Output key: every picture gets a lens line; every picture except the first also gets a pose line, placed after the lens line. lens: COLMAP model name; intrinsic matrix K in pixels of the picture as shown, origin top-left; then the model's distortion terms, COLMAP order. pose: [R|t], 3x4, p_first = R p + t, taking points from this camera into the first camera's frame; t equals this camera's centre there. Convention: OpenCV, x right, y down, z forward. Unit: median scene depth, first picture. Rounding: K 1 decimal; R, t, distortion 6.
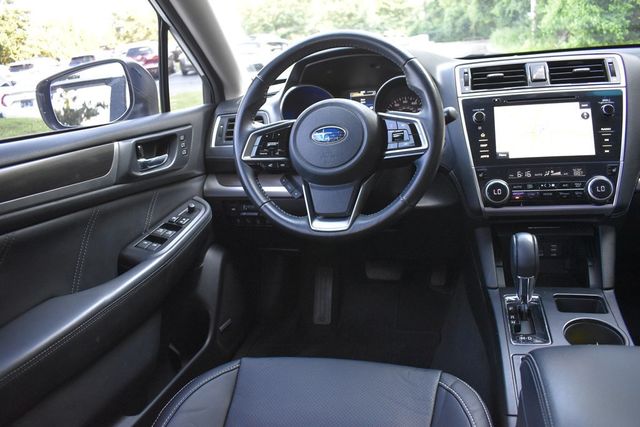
lens RADIAL K [[493.7, 0, 320.0], [0, 493.7, 213.5], [0, 0, 1]] dist [-0.102731, 0.019184]
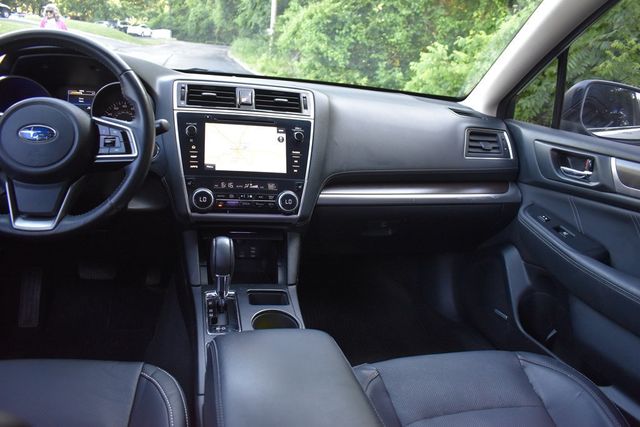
lens RADIAL K [[493.7, 0, 320.0], [0, 493.7, 213.5], [0, 0, 1]] dist [-0.102731, 0.019184]
pose [[0.859977, 0.042130, 0.508590, 0.023516], [-0.042980, 0.999025, -0.010081, -0.012104], [-0.508519, -0.013190, 0.860950, -0.106337]]
